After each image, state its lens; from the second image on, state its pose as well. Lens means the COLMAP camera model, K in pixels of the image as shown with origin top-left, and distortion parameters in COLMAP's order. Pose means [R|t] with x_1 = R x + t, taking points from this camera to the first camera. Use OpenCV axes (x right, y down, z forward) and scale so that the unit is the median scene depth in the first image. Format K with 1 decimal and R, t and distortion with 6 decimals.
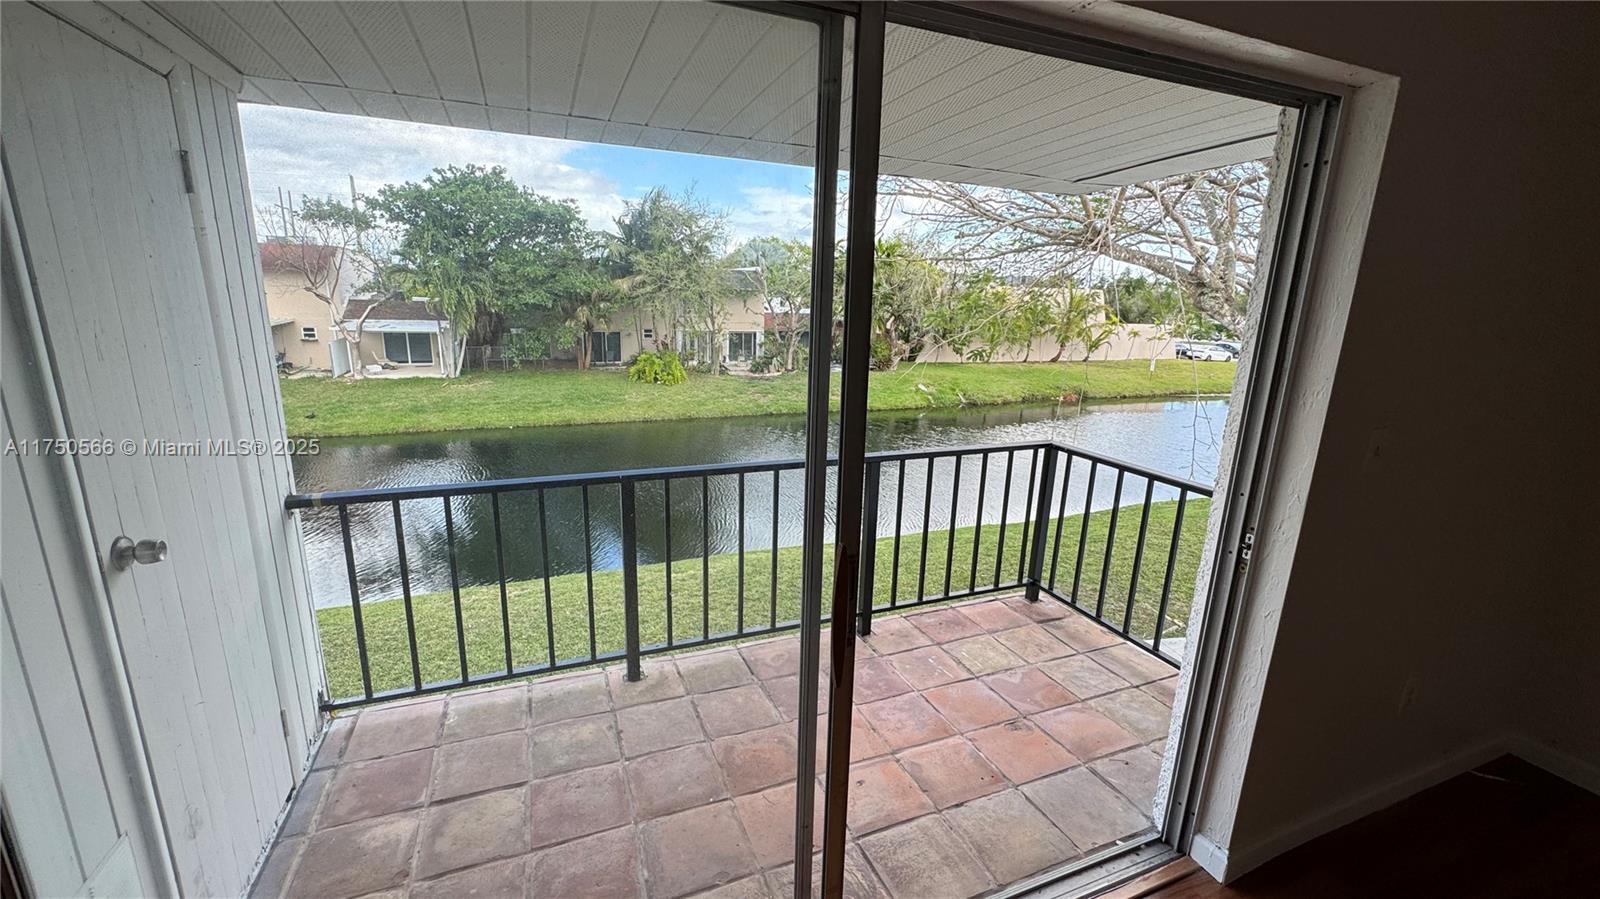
lens RADIAL K [[638.0, 0, 799.0], [0, 638.0, 452.5], [0, 0, 1]] dist [-0.006935, -0.000184]
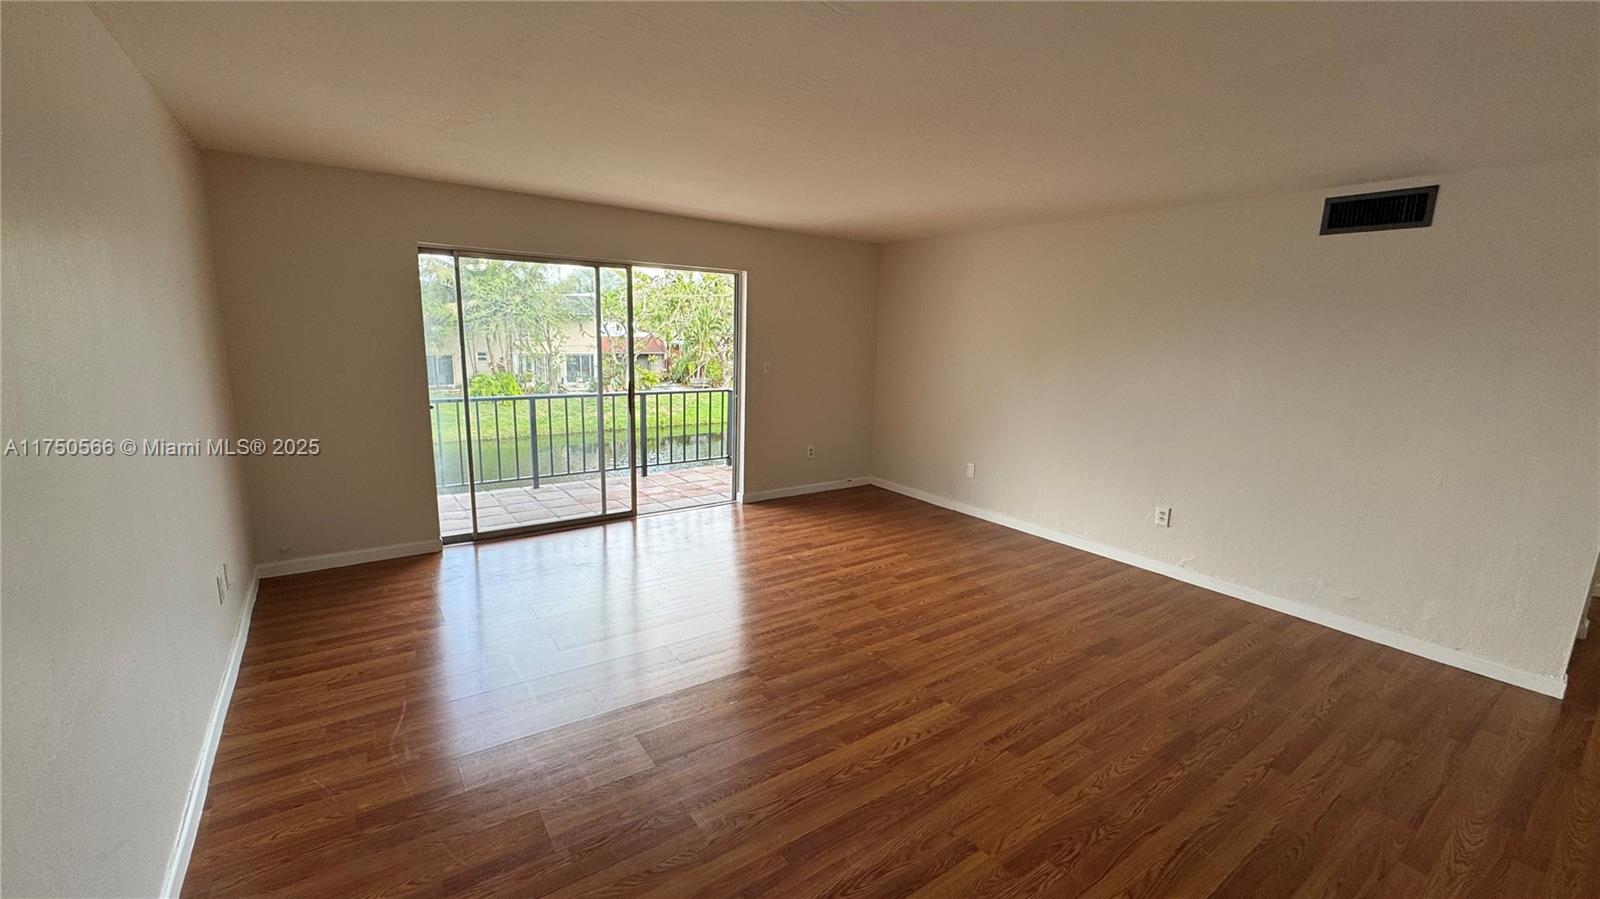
lens RADIAL K [[638.0, 0, 799.0], [0, 638.0, 452.5], [0, 0, 1]] dist [-0.006935, -0.000184]
pose [[0.970989, -0.041746, 0.235453, 0.010645], [0.050457, 0.998242, -0.031090, 0.029986], [-0.233742, 0.042069, 0.971388, -0.125741]]
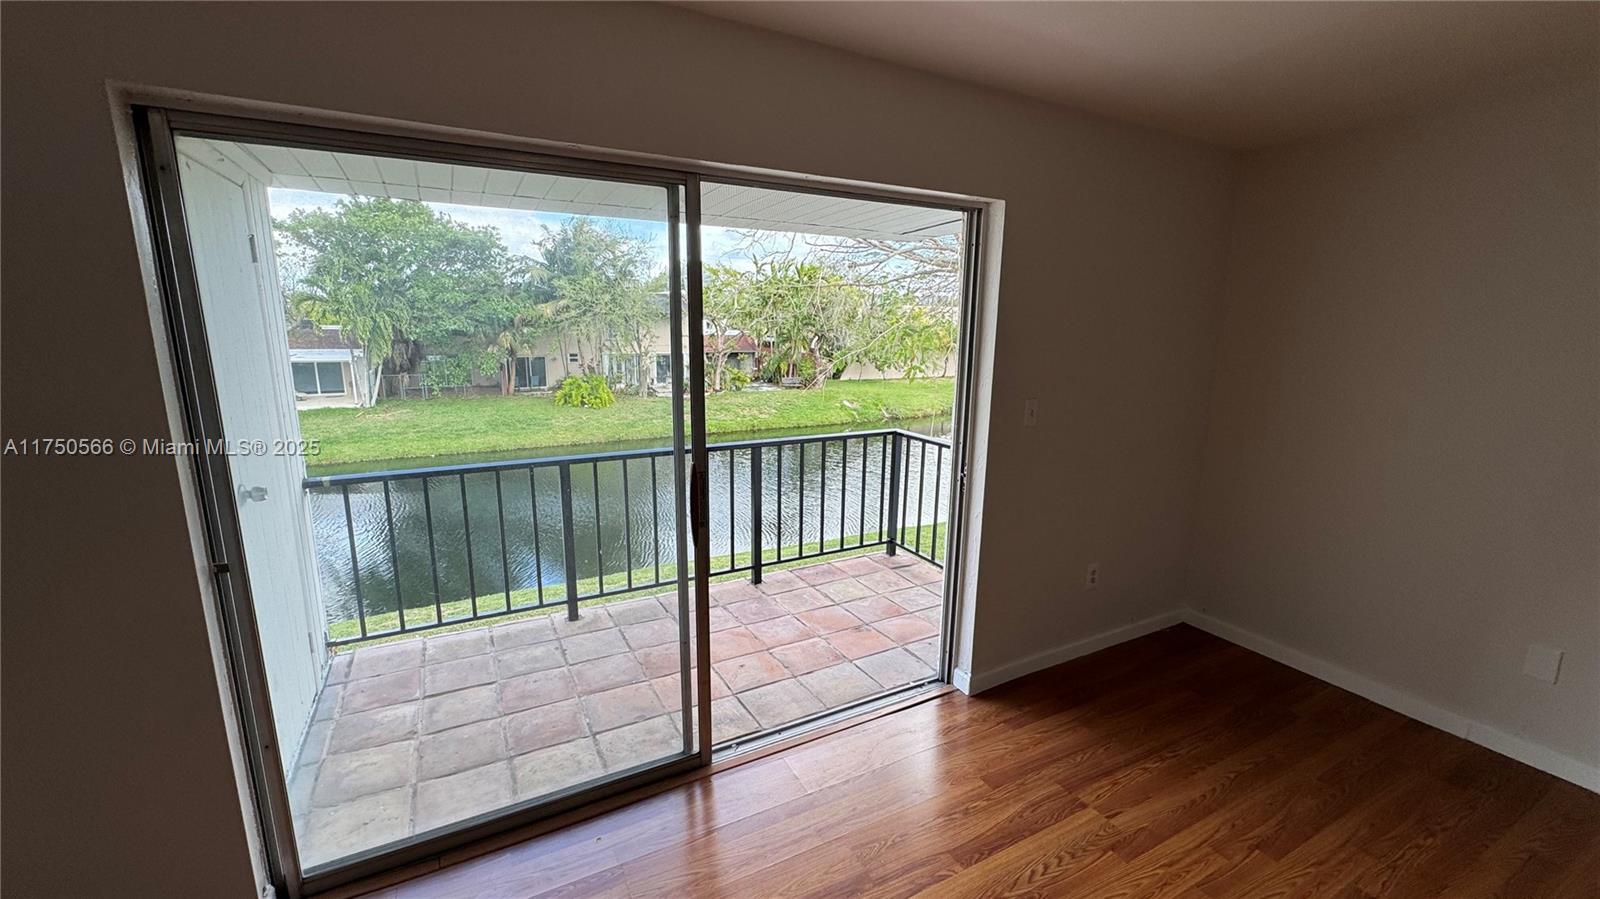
lens RADIAL K [[638.0, 0, 799.0], [0, 638.0, 452.5], [0, 0, 1]] dist [-0.006935, -0.000184]
pose [[0.993926, -0.036599, 0.103791, 0.006371], [0.039843, 0.998775, -0.029359, 0.006361], [-0.102589, 0.033316, 0.994166, -0.029679]]
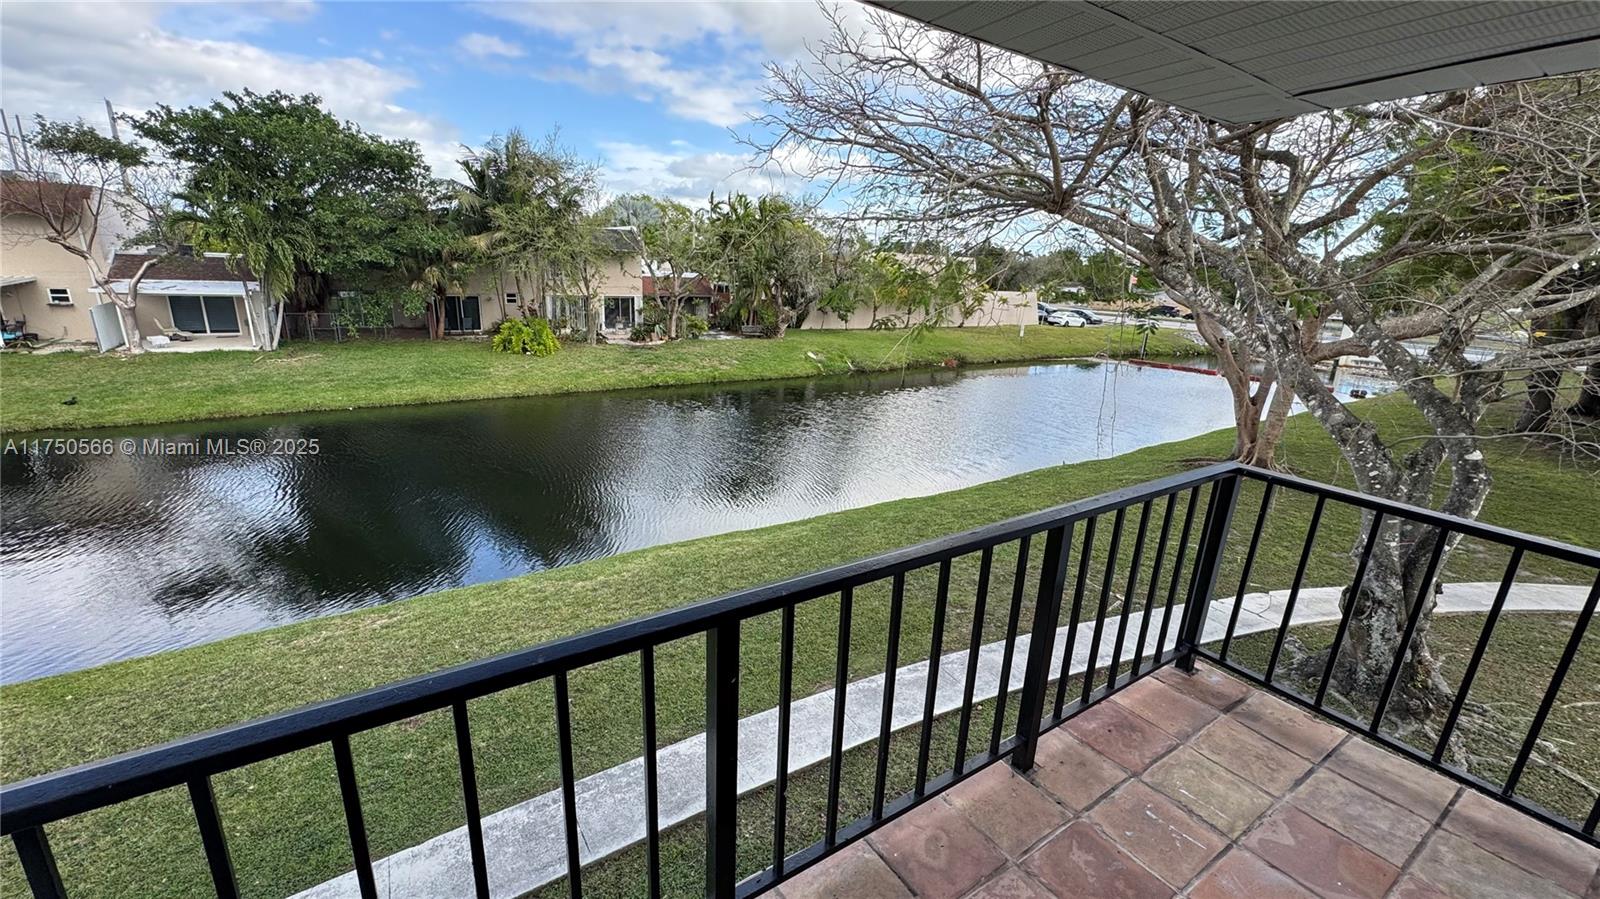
lens RADIAL K [[638.0, 0, 799.0], [0, 638.0, 452.5], [0, 0, 1]] dist [-0.006935, -0.000184]
pose [[0.981224, -0.039556, 0.188773, -0.022011], [0.029572, 0.998025, 0.055415, -0.009126], [-0.190592, -0.048792, 0.980456, 0.041024]]
